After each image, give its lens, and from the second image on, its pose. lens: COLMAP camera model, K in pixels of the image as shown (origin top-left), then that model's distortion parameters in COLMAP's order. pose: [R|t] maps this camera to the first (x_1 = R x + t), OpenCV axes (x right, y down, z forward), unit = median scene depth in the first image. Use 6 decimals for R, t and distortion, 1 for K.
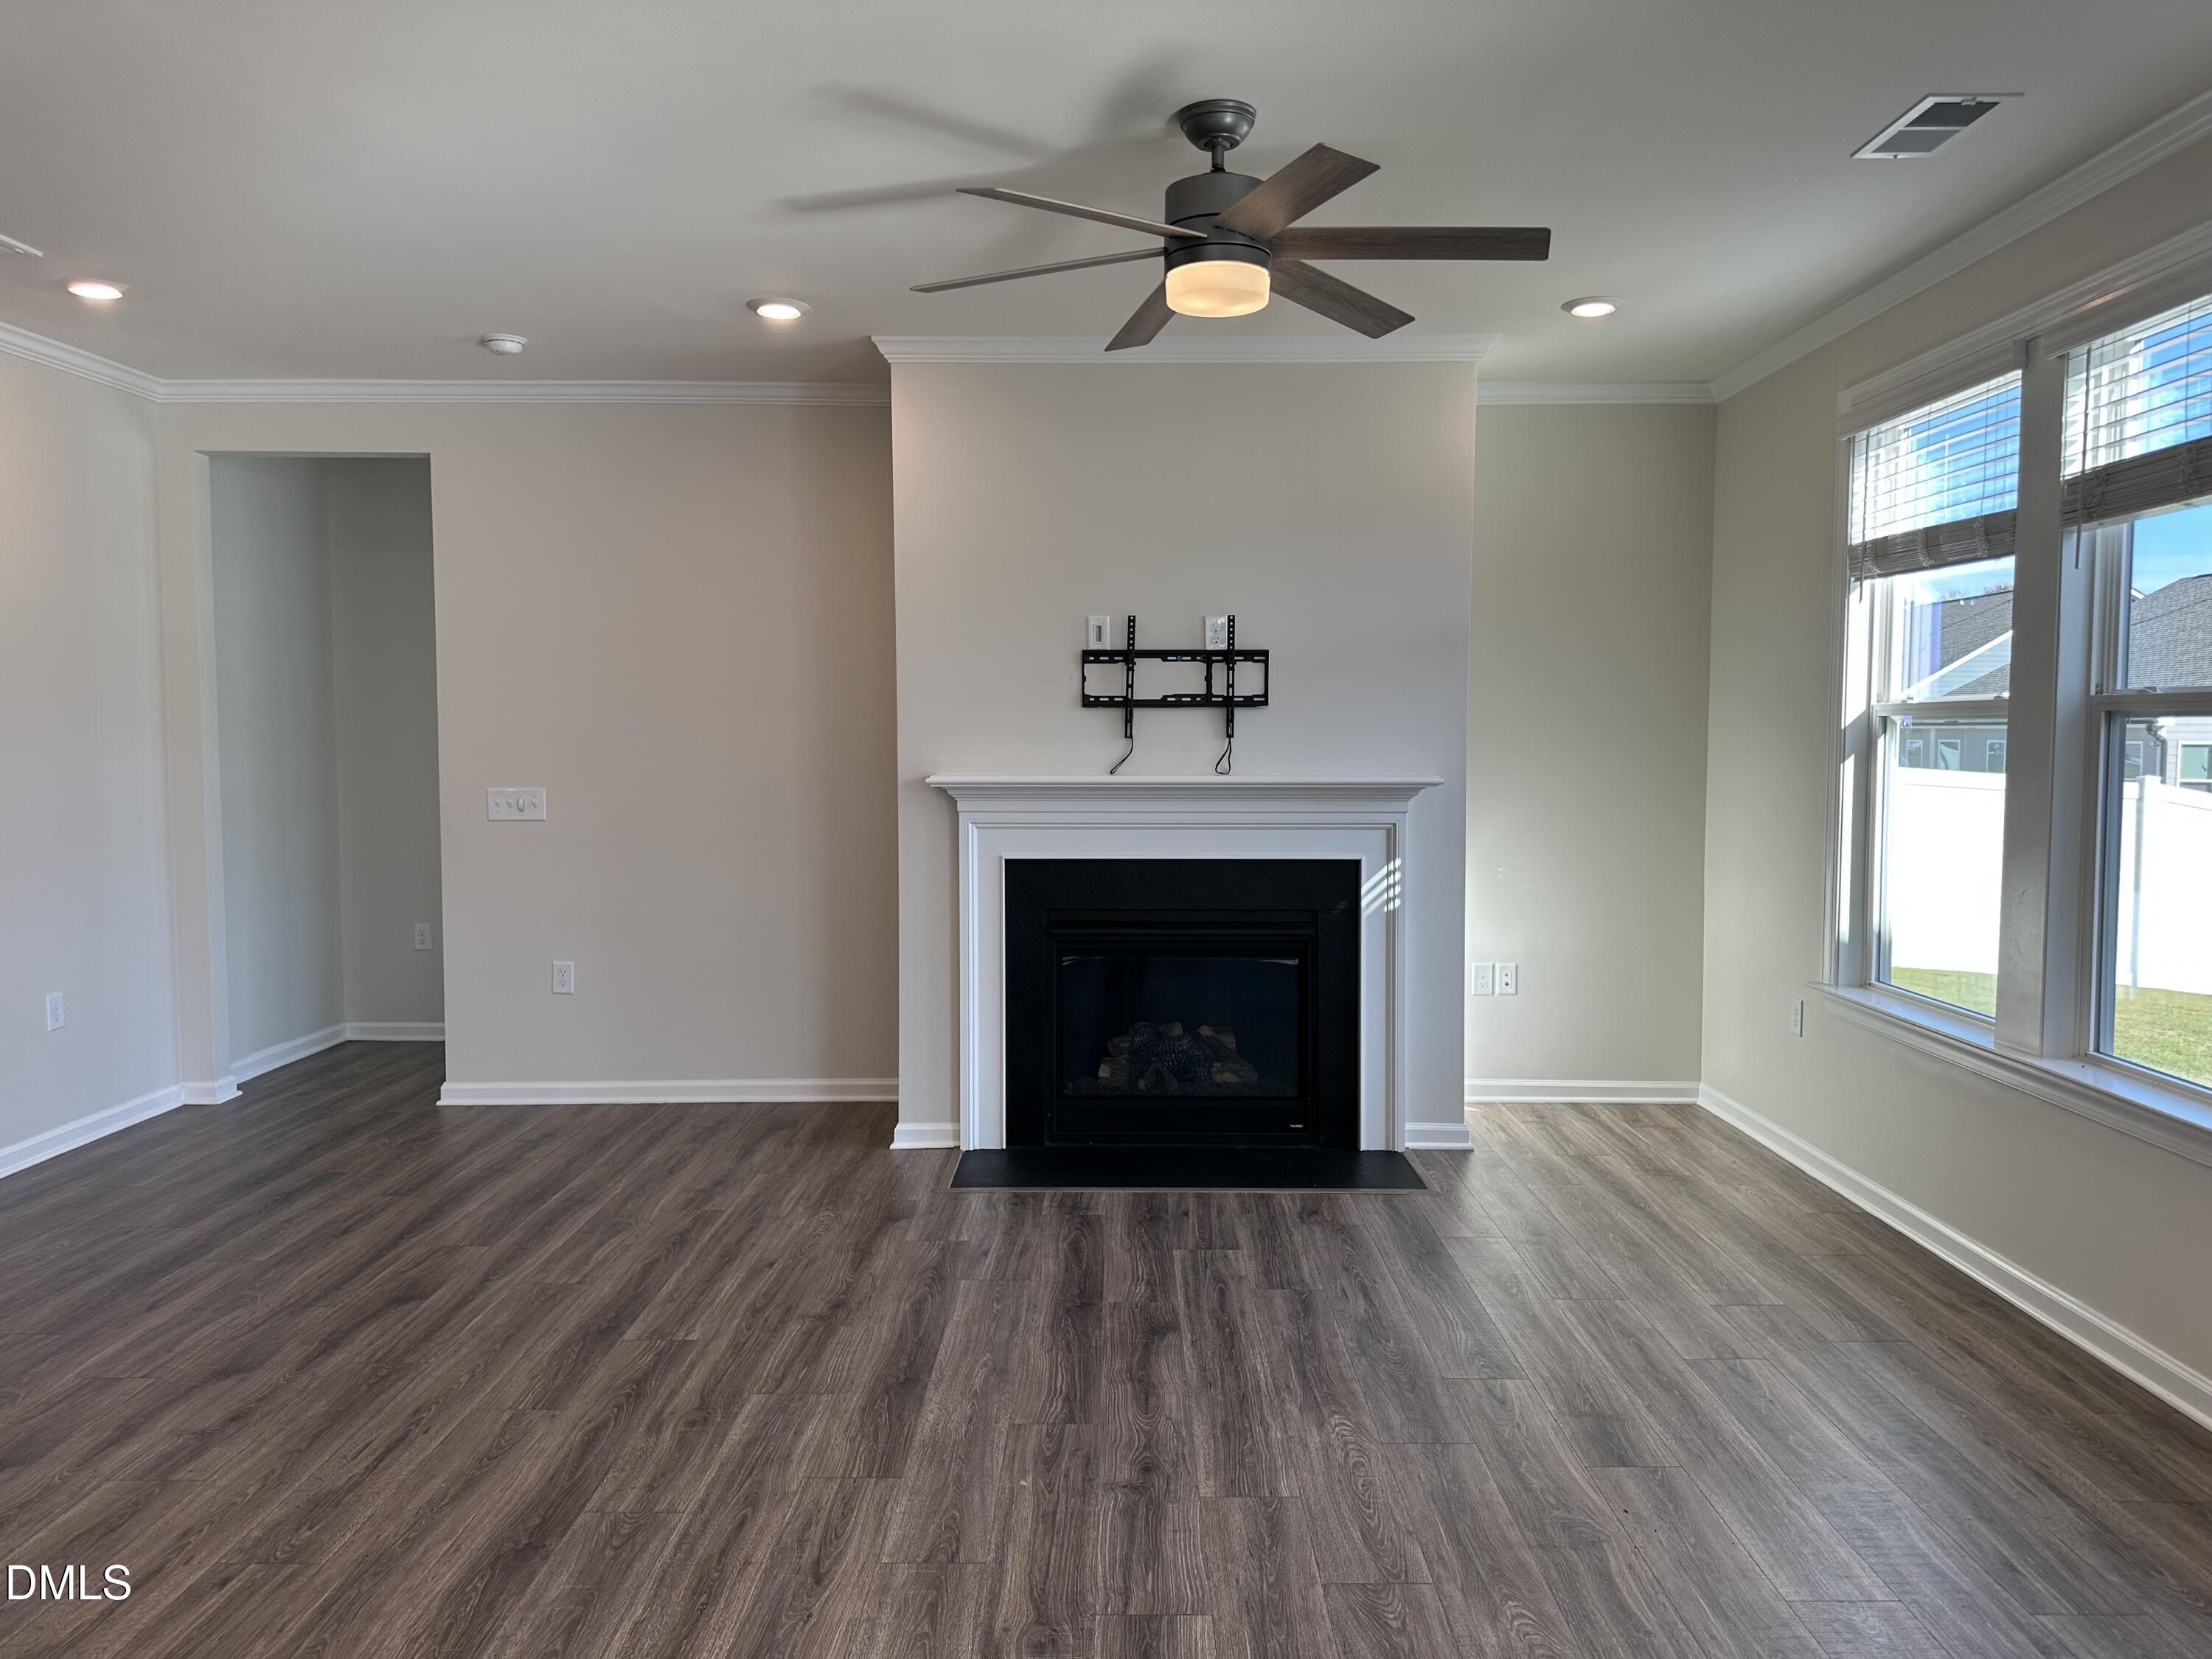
lens RADIAL K [[1560.5, 0, 1106.0], [0, 1560.5, 829.5], [0, 0, 1]] dist [0.043209, -0.041108]
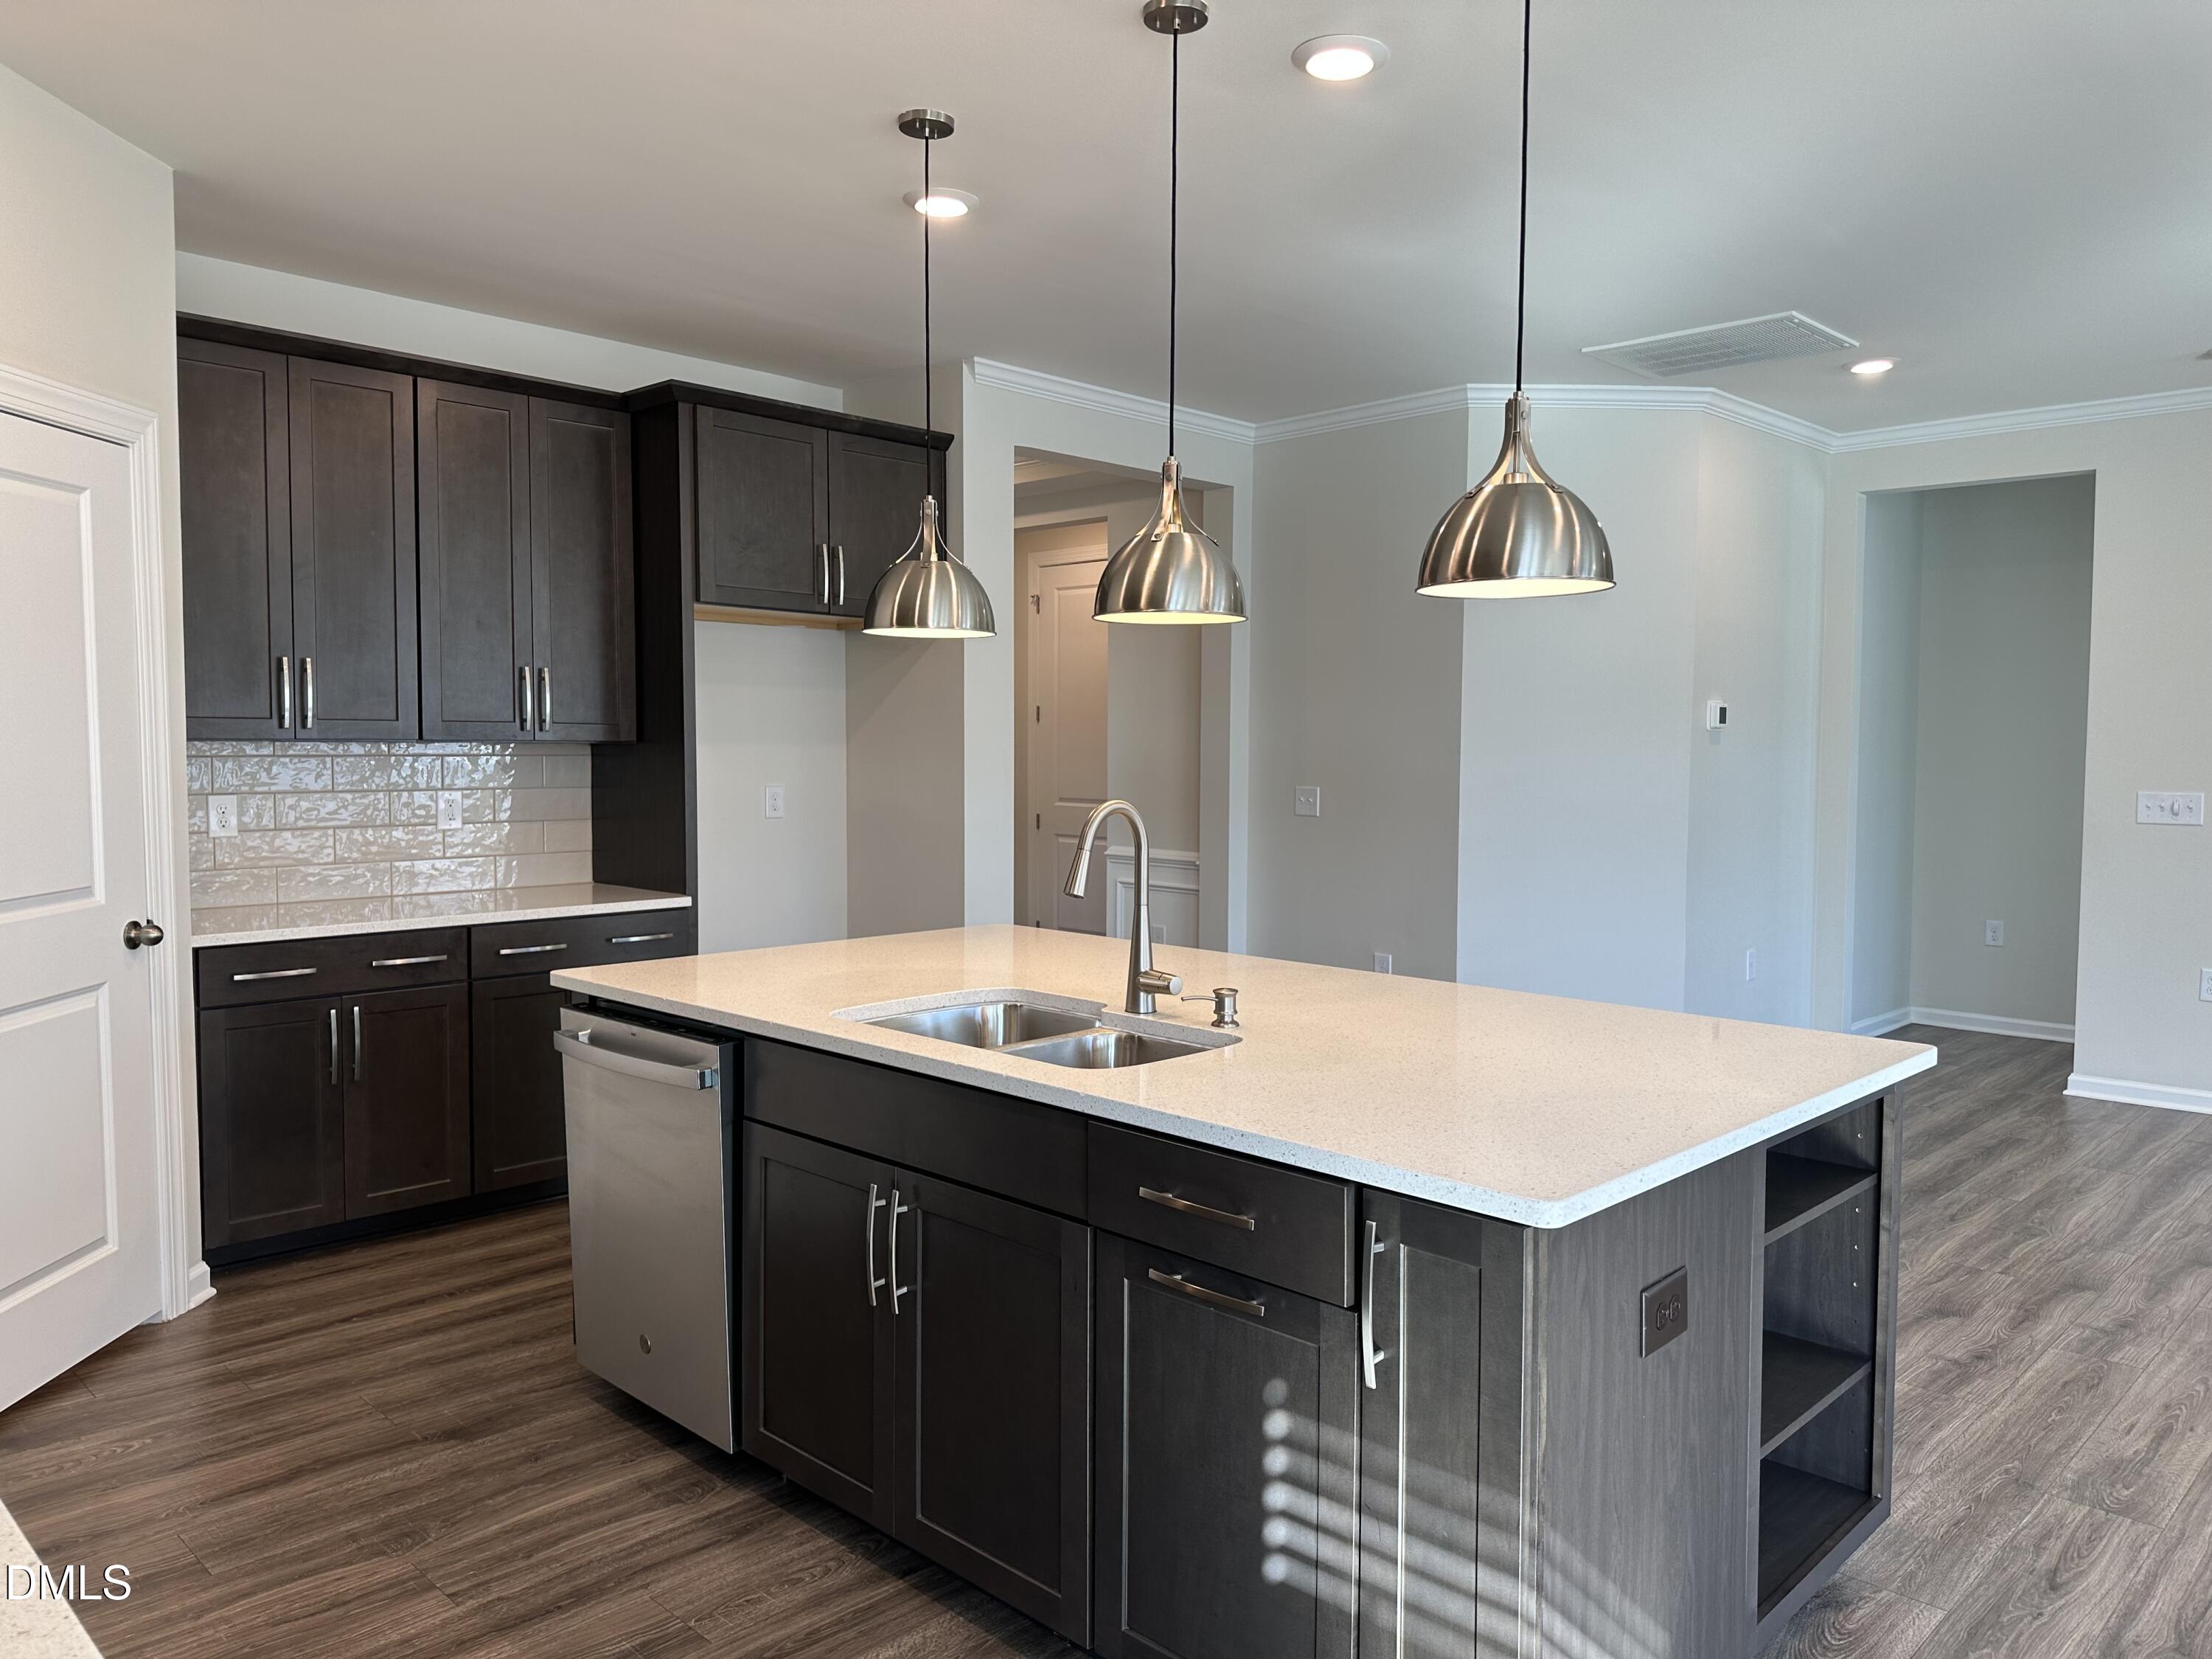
lens RADIAL K [[1564.3, 0, 1097.4], [0, 1564.3, 819.5], [0, 0, 1]] dist [-0.001597, -0.003785]
pose [[0.714966, 0.038025, -0.698124, -0.232330], [-0.046909, 0.998879, 0.006365, 0.023546], [0.697583, 0.028198, 0.715949, -0.268130]]
